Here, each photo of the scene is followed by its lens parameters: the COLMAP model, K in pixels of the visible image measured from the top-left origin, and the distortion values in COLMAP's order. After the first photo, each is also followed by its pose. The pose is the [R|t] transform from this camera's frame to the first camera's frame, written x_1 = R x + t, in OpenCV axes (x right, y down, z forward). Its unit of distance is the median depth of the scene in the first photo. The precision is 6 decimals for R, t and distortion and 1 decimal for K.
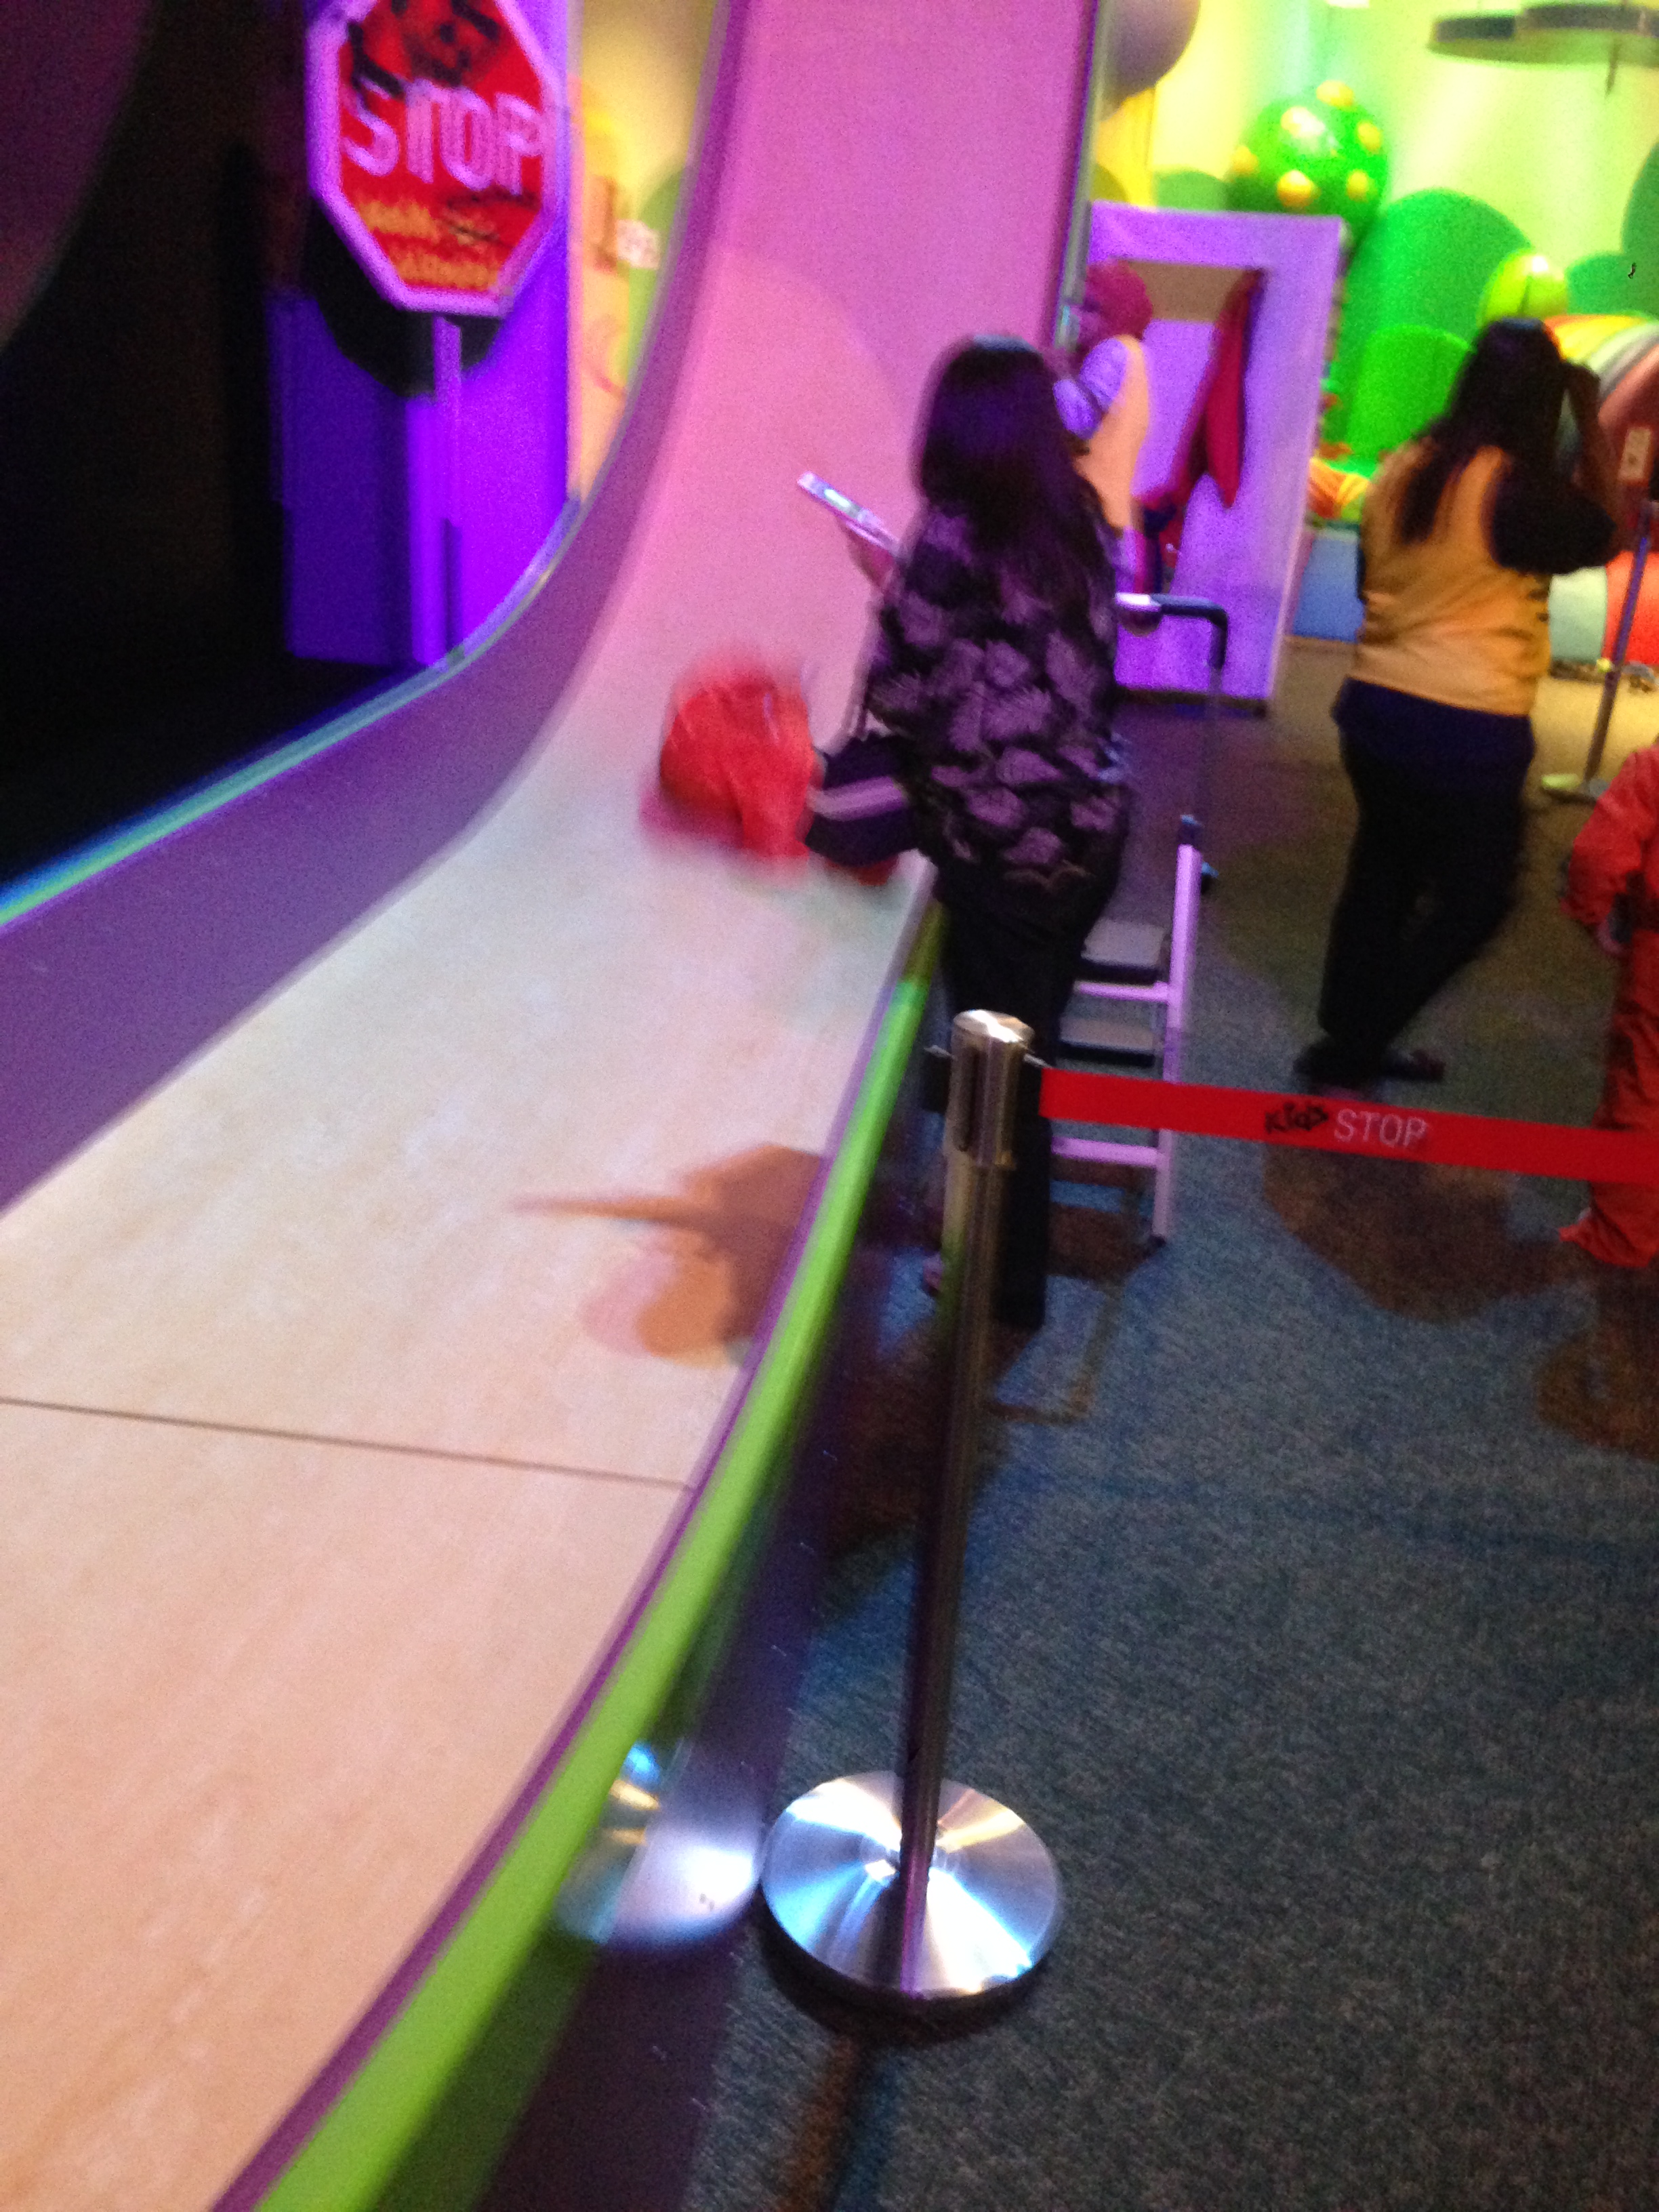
lens RADIAL K [[2123.8, 0, 829.5], [0, 2123.8, 1106.0], [0, 0, 1]] dist [0.166140, -0.342764]
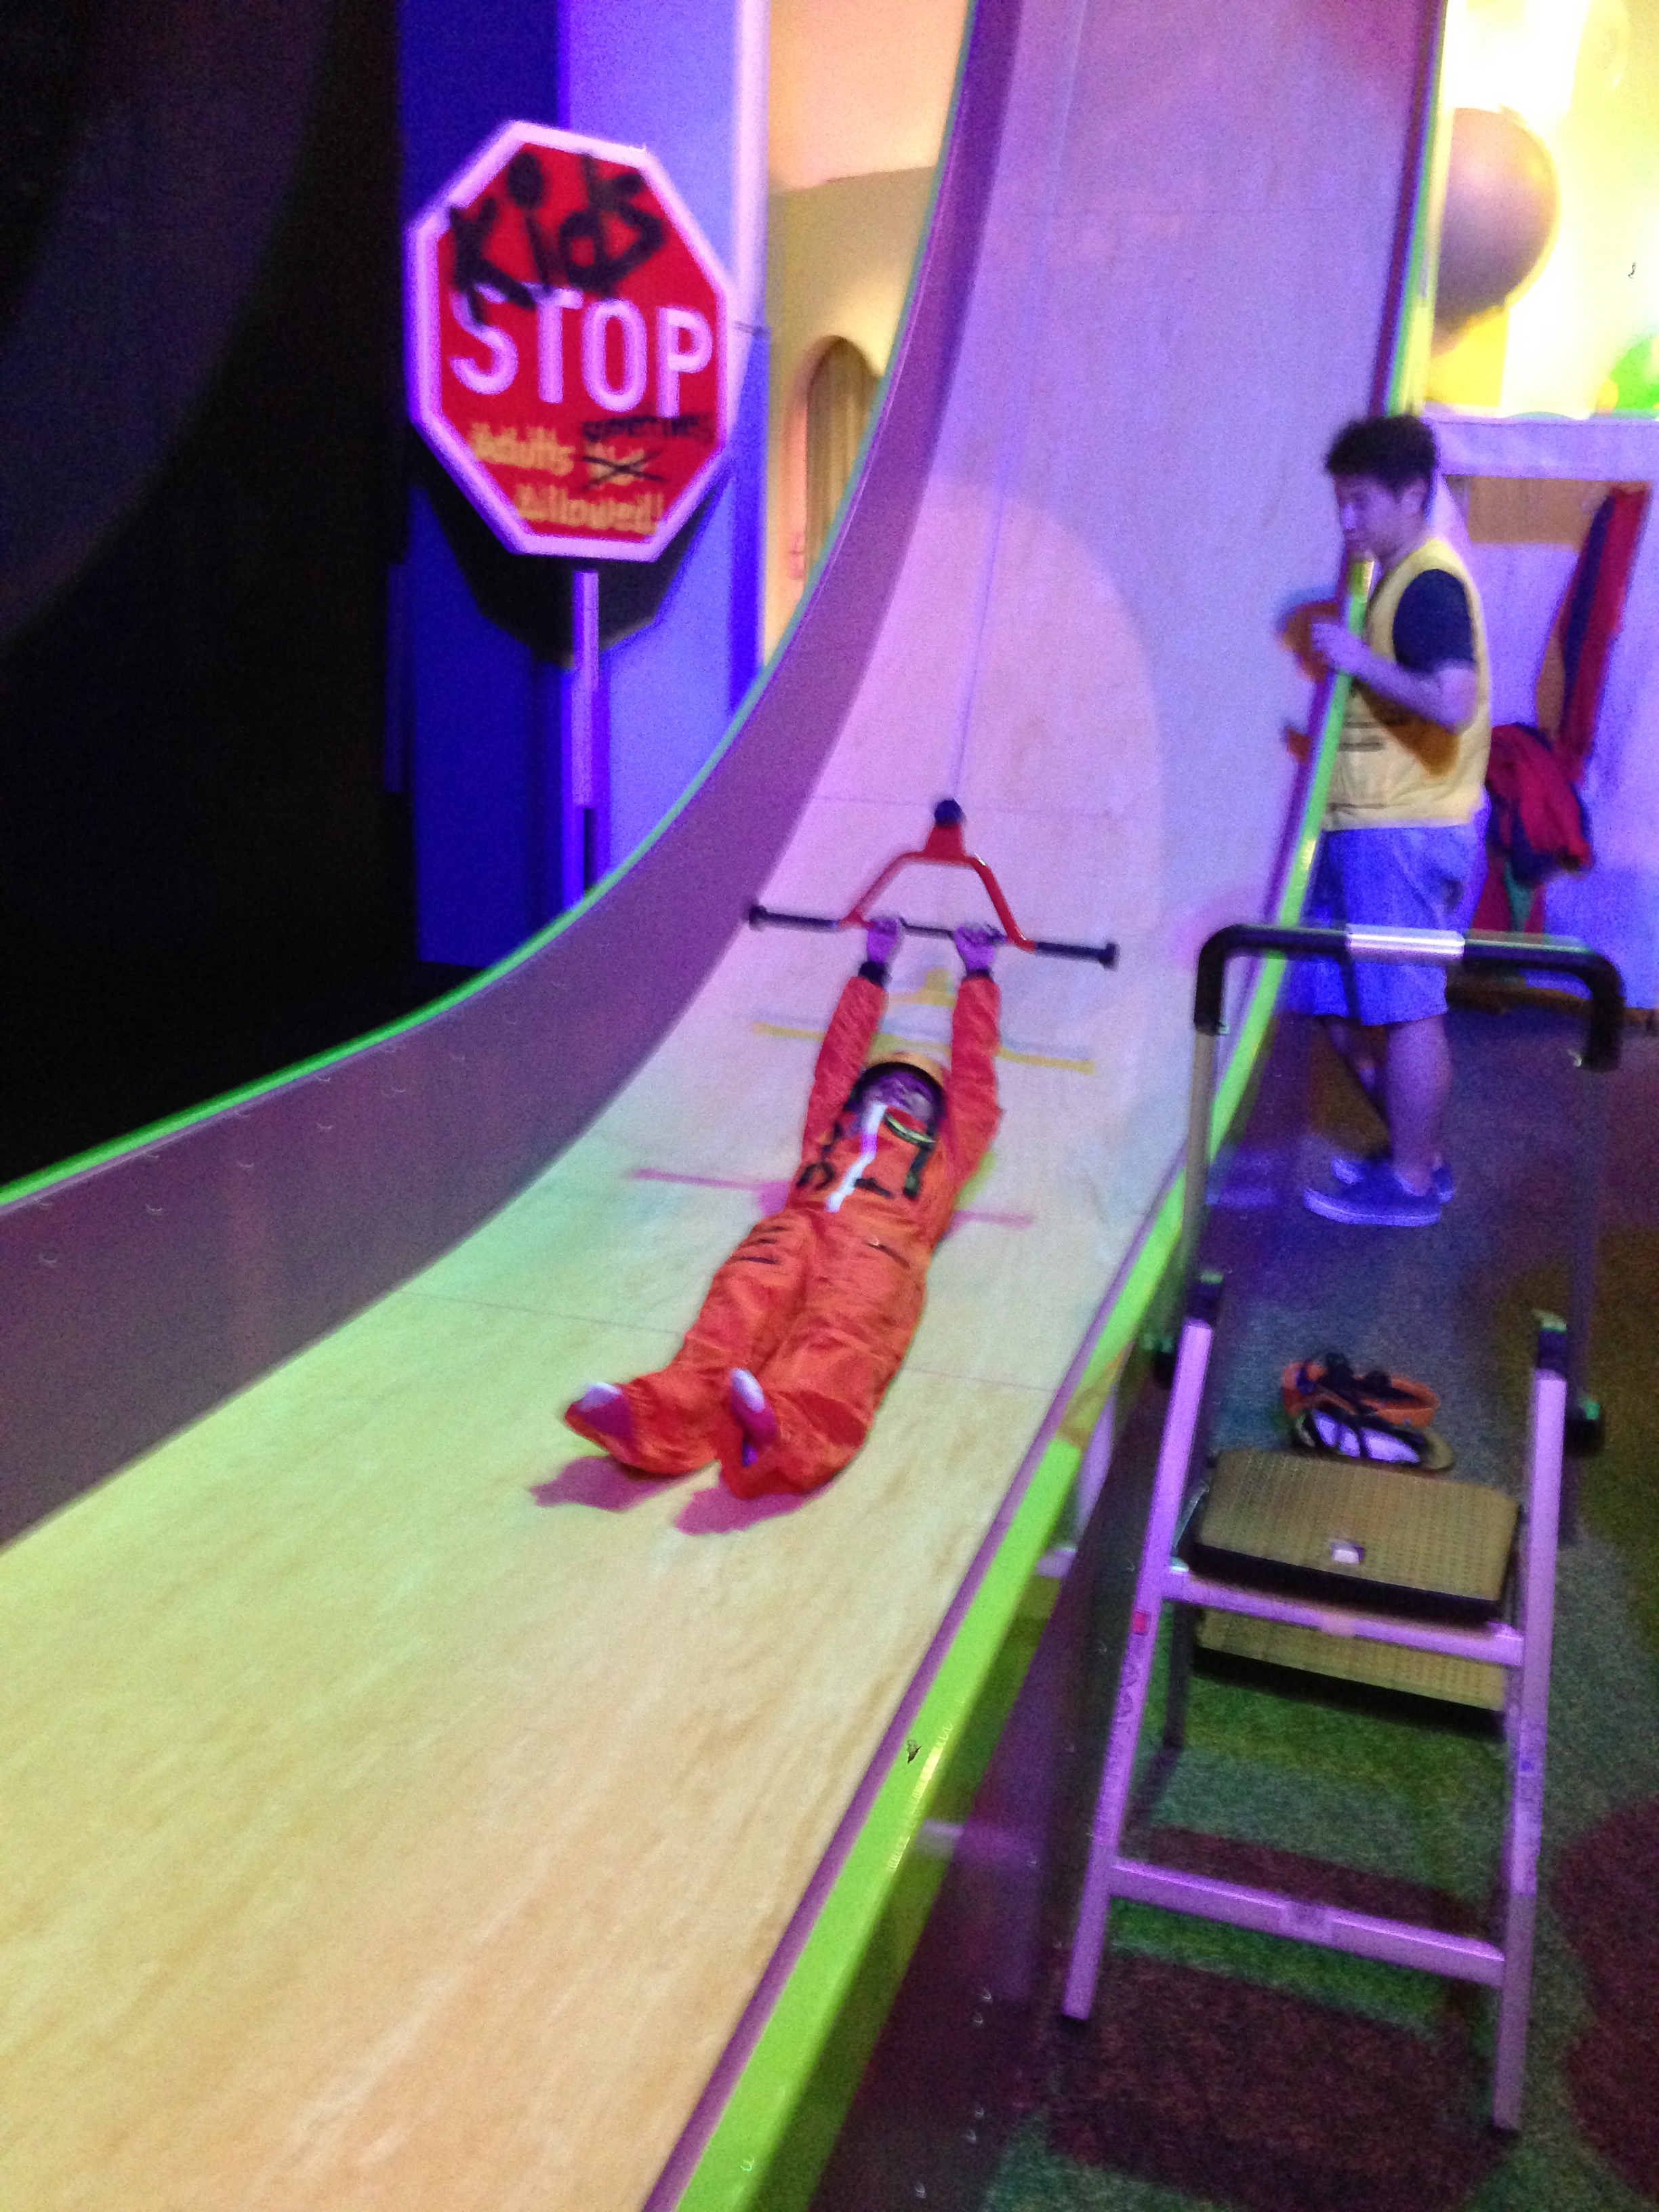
lens RADIAL K [[2106.4, 0, 829.5], [0, 2106.4, 1106.0], [0, 0, 1]] dist [0.158430, -0.239269]
pose [[0.986548, 0.003231, -0.163440, 0.057713], [-0.023137, 0.992500, -0.120039, -0.089066], [0.161826, 0.122206, 0.979223, 0.325391]]
